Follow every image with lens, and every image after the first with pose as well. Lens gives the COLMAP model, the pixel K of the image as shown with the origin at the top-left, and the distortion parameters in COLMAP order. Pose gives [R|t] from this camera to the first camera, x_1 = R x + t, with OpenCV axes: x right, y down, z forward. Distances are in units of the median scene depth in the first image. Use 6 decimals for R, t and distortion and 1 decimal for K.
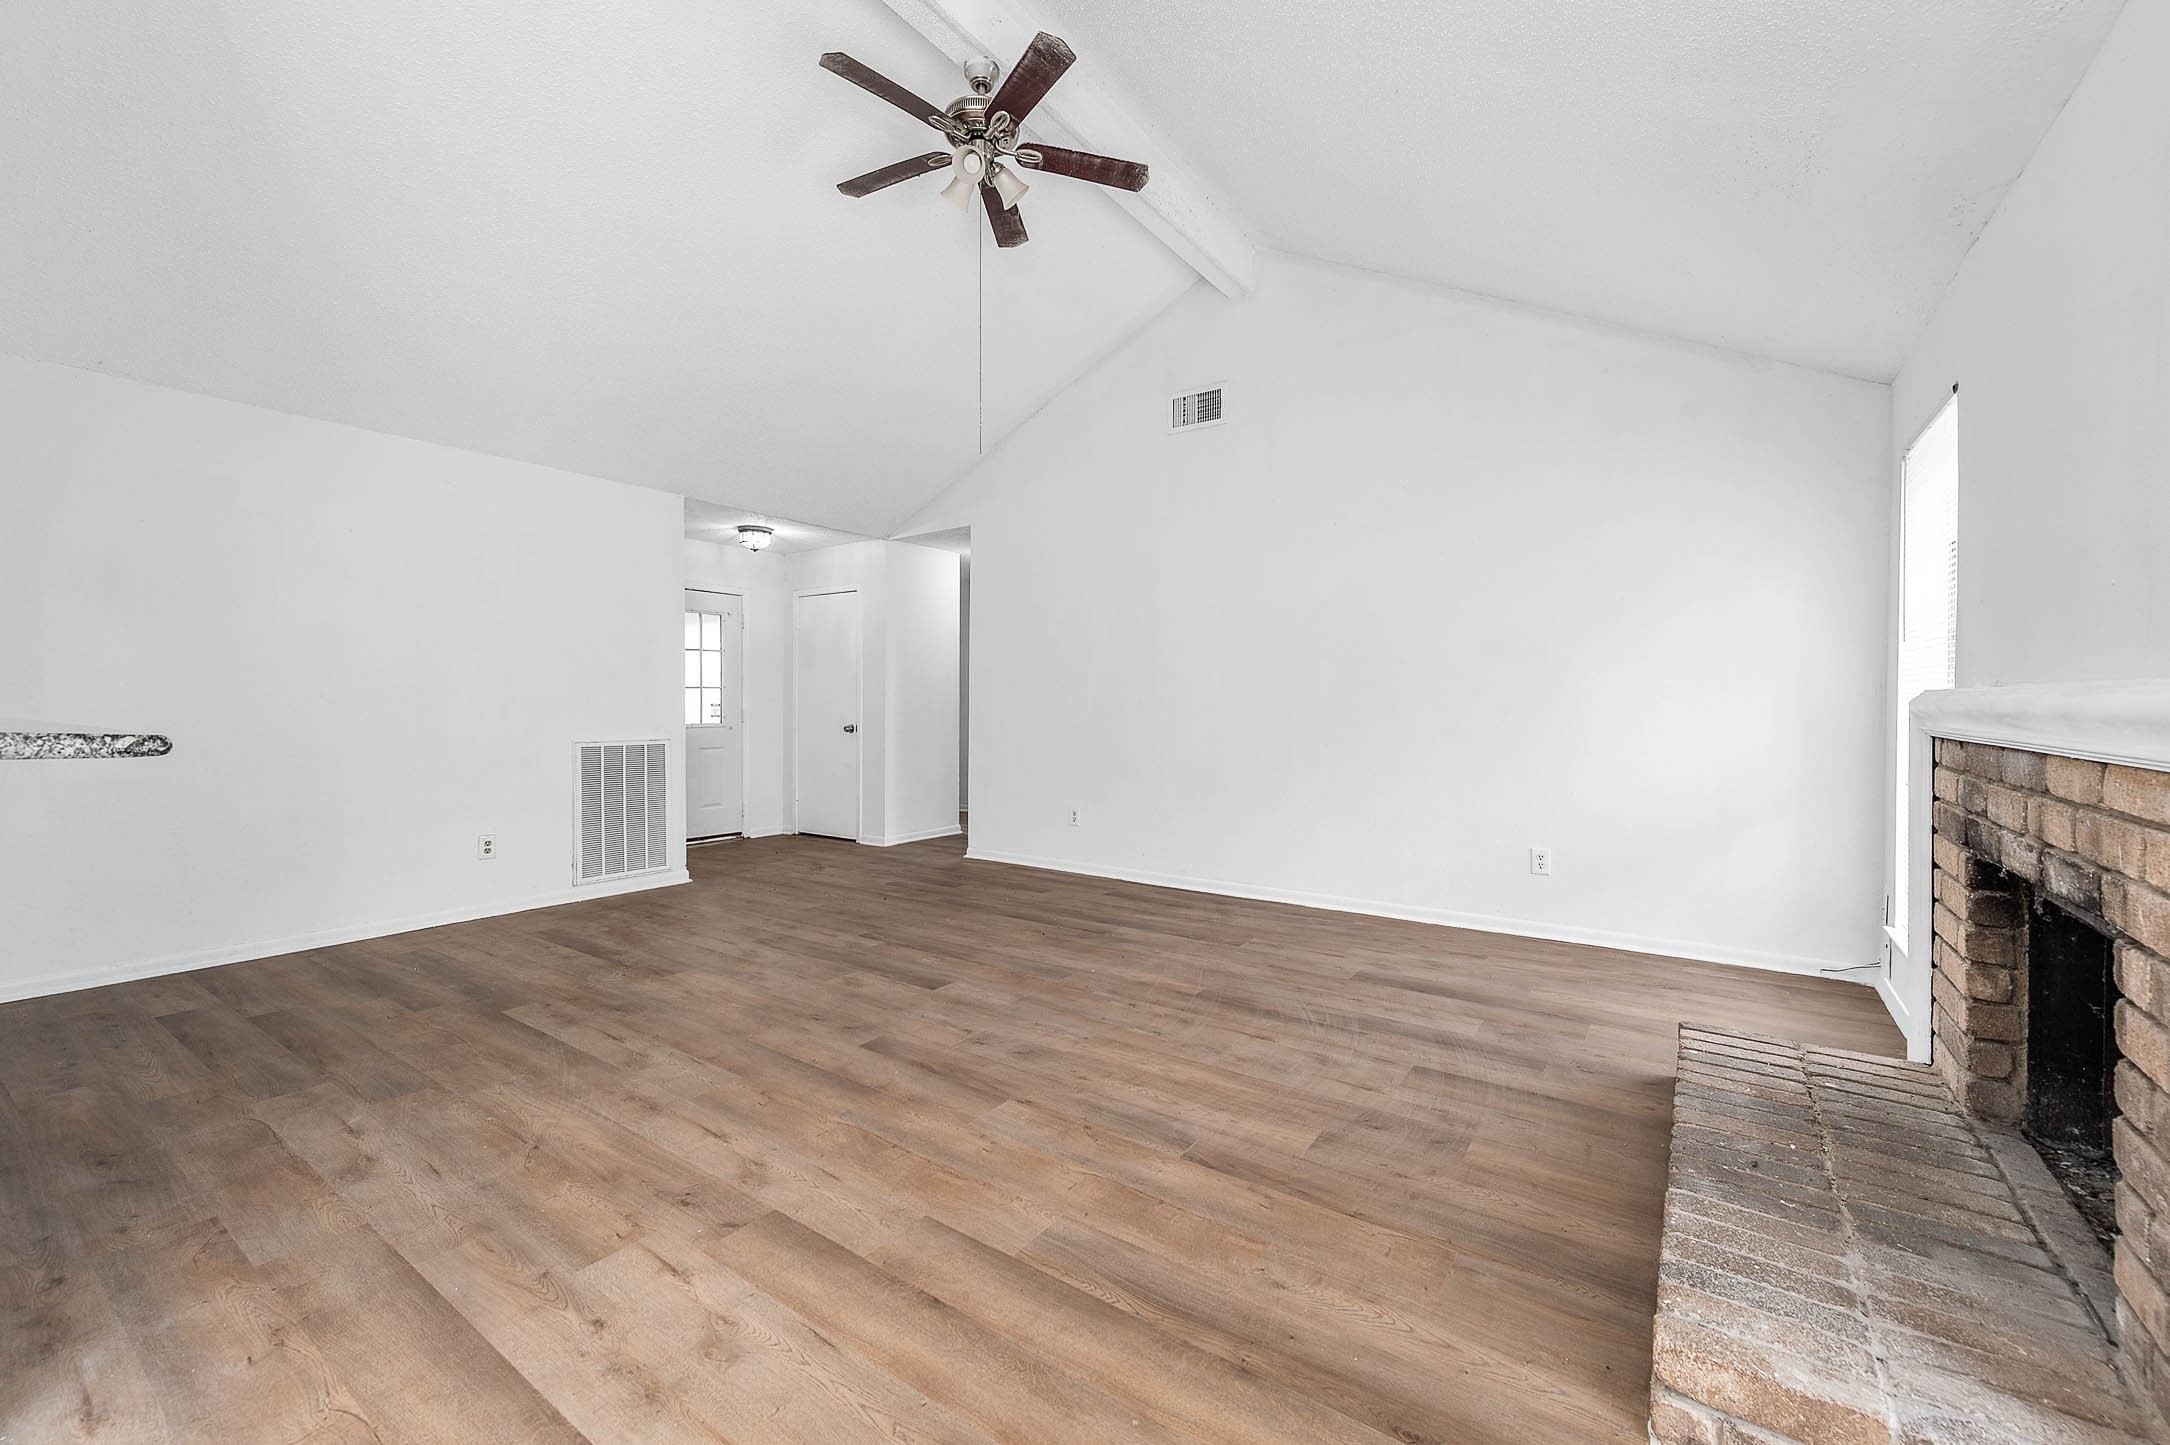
lens RADIAL K [[866.4, 0, 1096.1], [0, 866.4, 719.5], [0, 0, 1]] dist [0.006199, 0.001815]
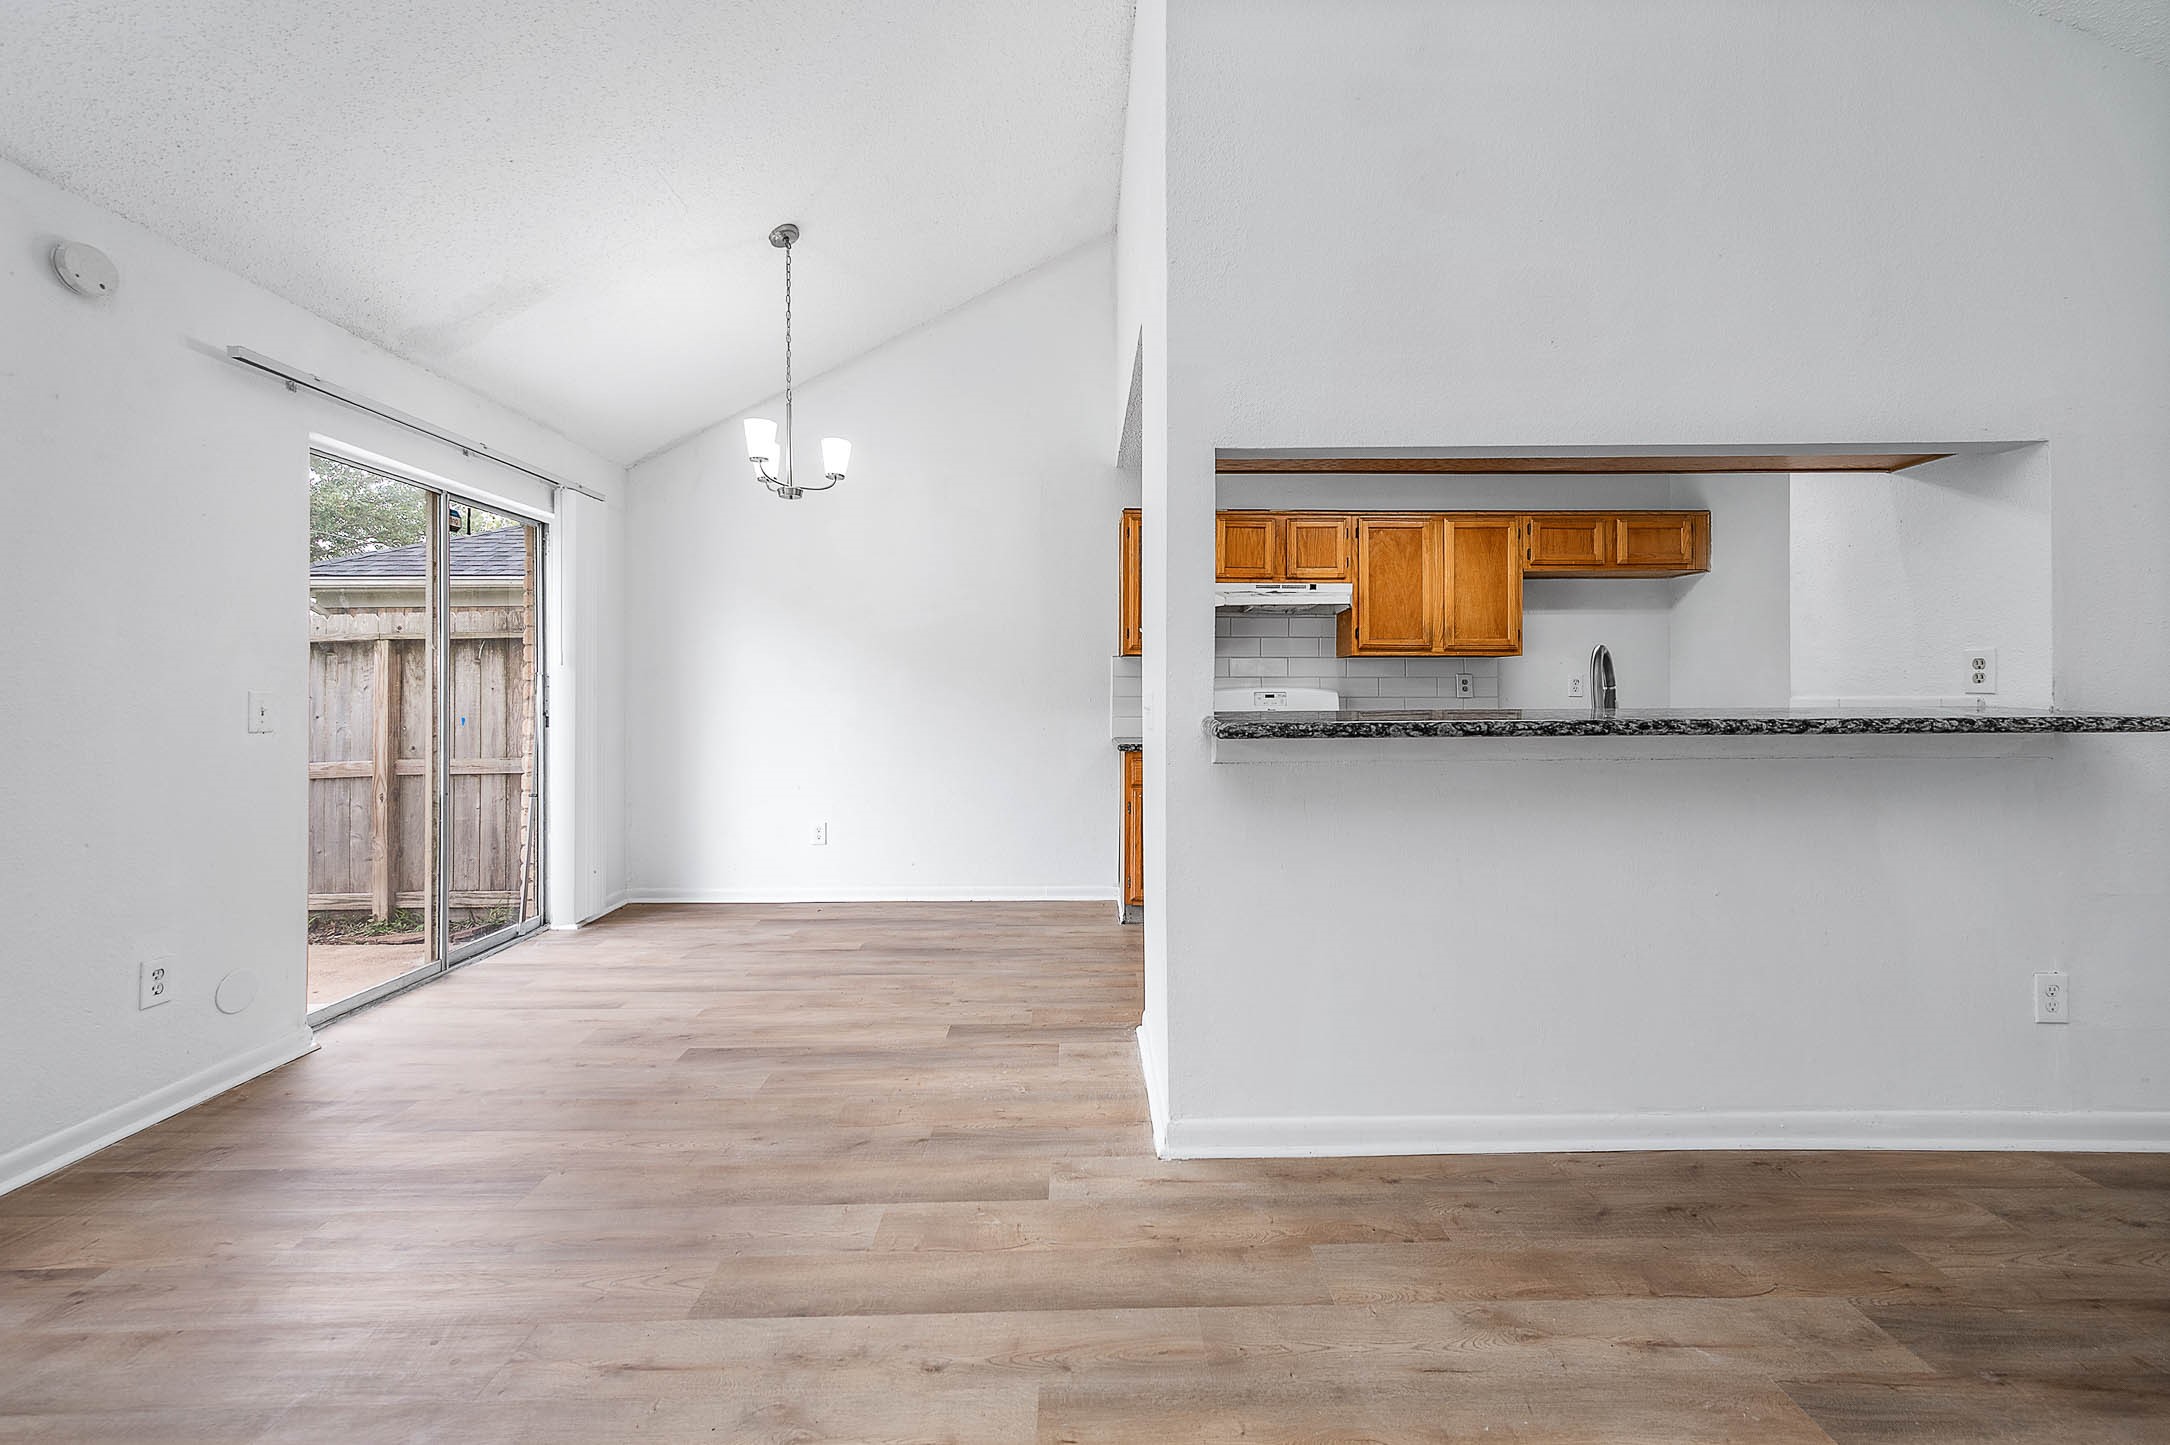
lens RADIAL K [[866.4, 0, 1087.4], [0, 866.4, 695.1], [0, 0, 1]] dist [0.006199, 0.001815]
pose [[-0.821425, 0.001486, -0.570314, -0.103438], [-0.008141, 0.999864, 0.014331, -0.019132], [0.570258, 0.016415, -0.821302, 1.047828]]
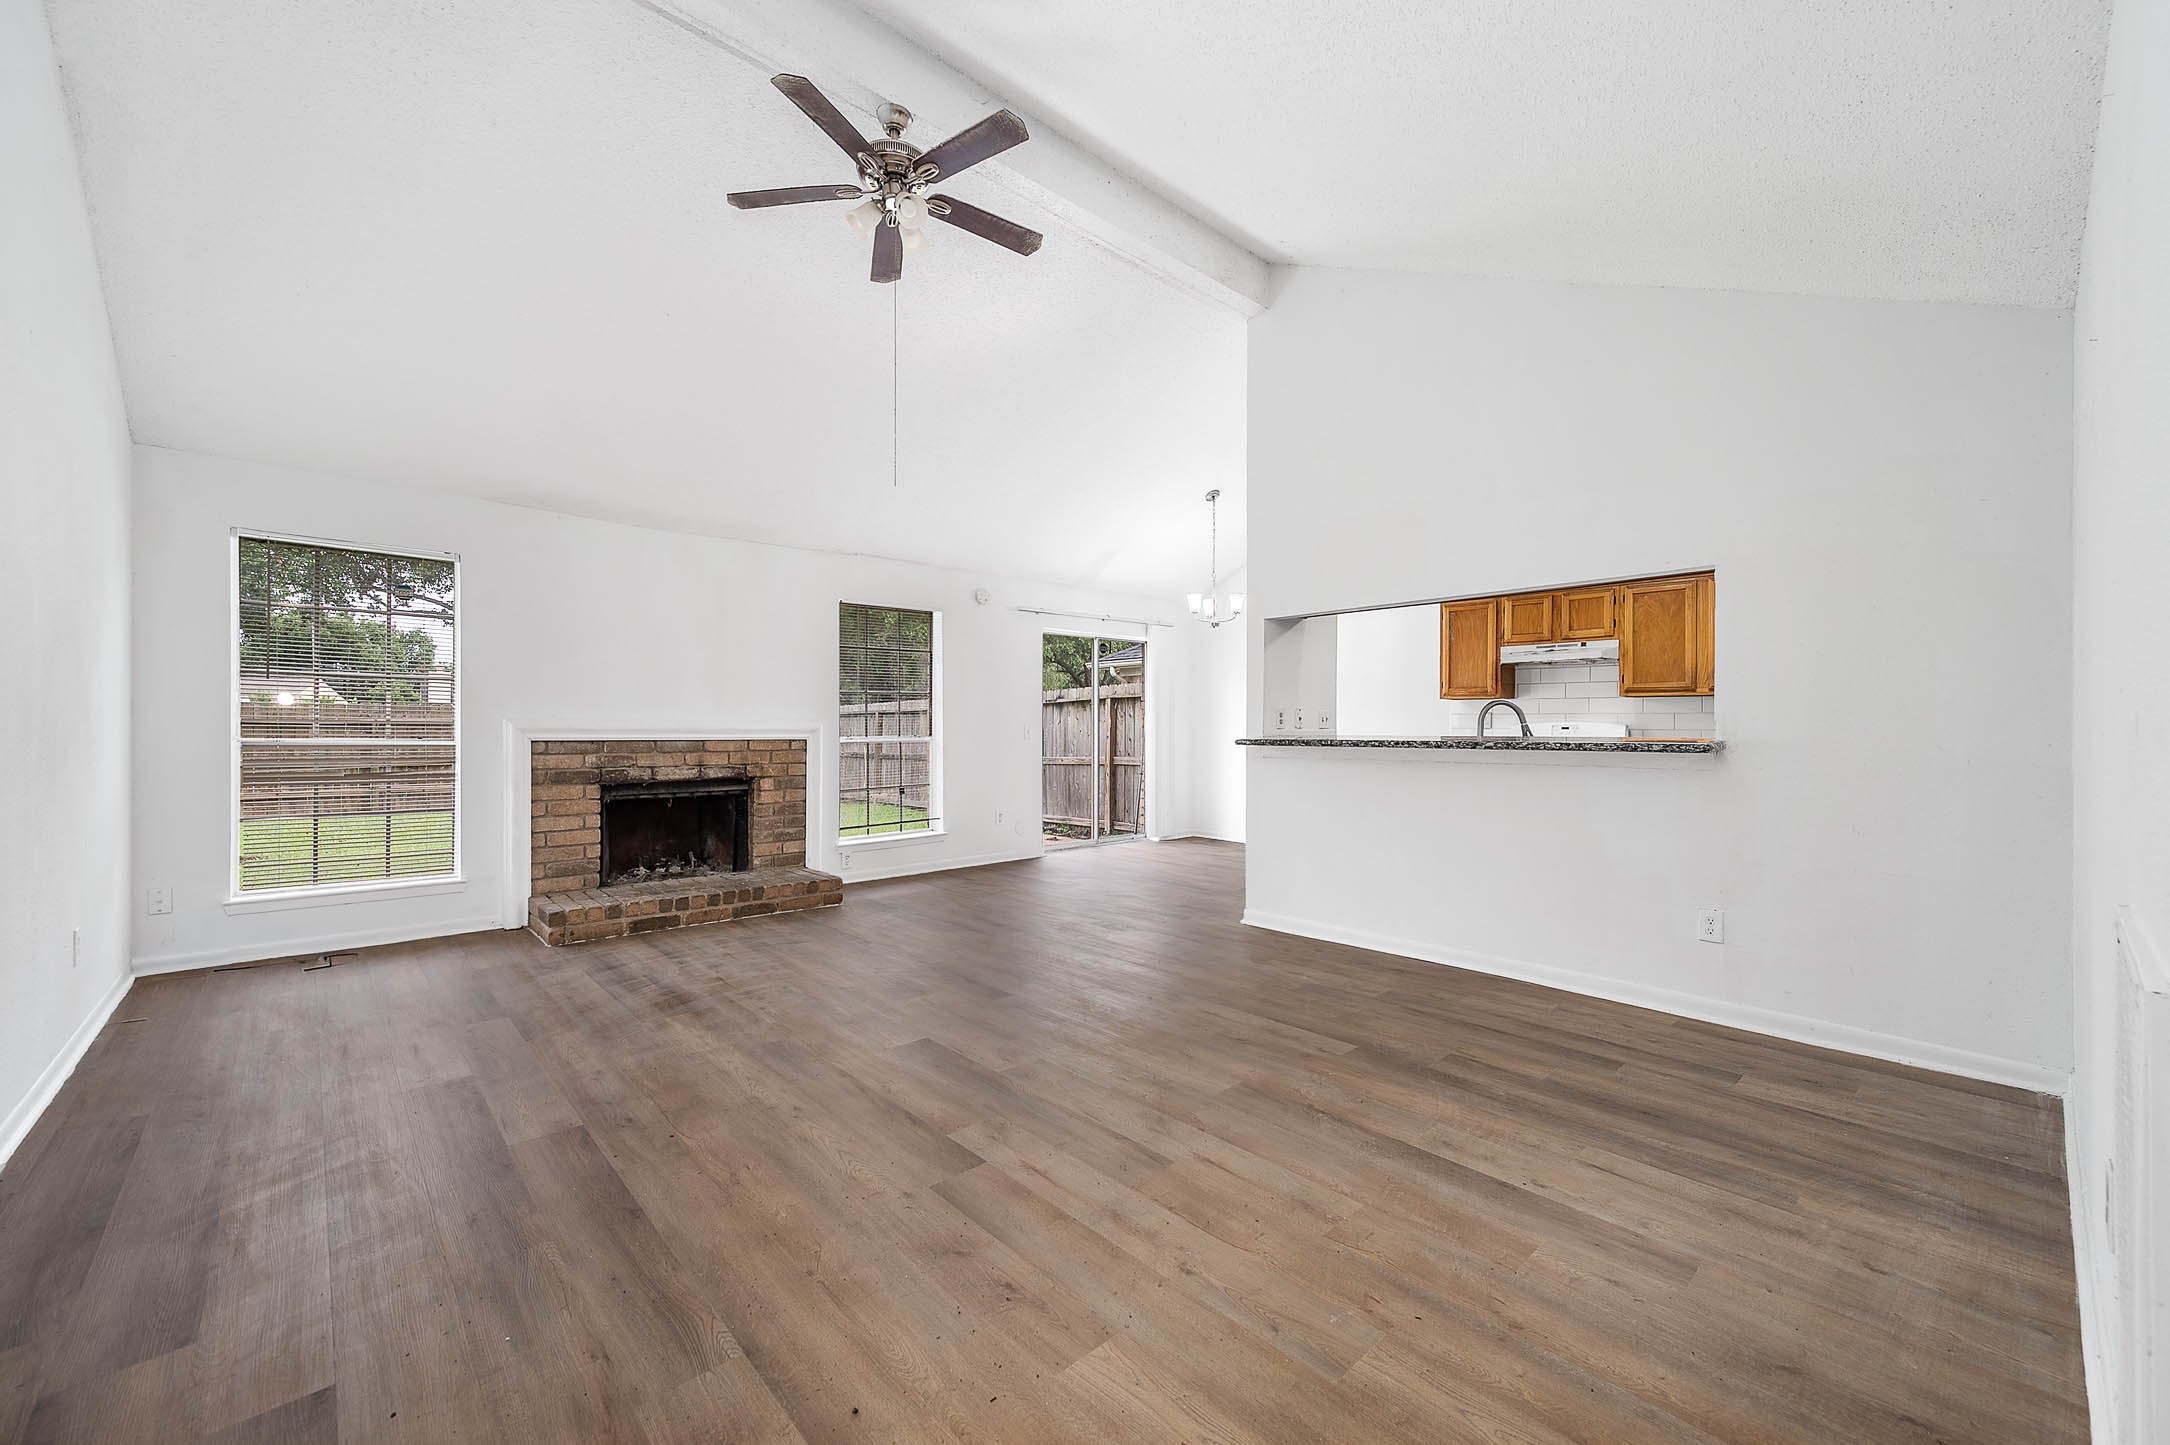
lens RADIAL K [[866.4, 0, 1083.9], [0, 866.4, 718.5], [0, 0, 1]] dist [0.006199, 0.001815]
pose [[-0.969518, -0.001237, 0.245016, -0.702756], [0.001442, 0.999941, 0.010757, -0.045397], [-0.245015, 0.010782, -0.969459, 2.257629]]
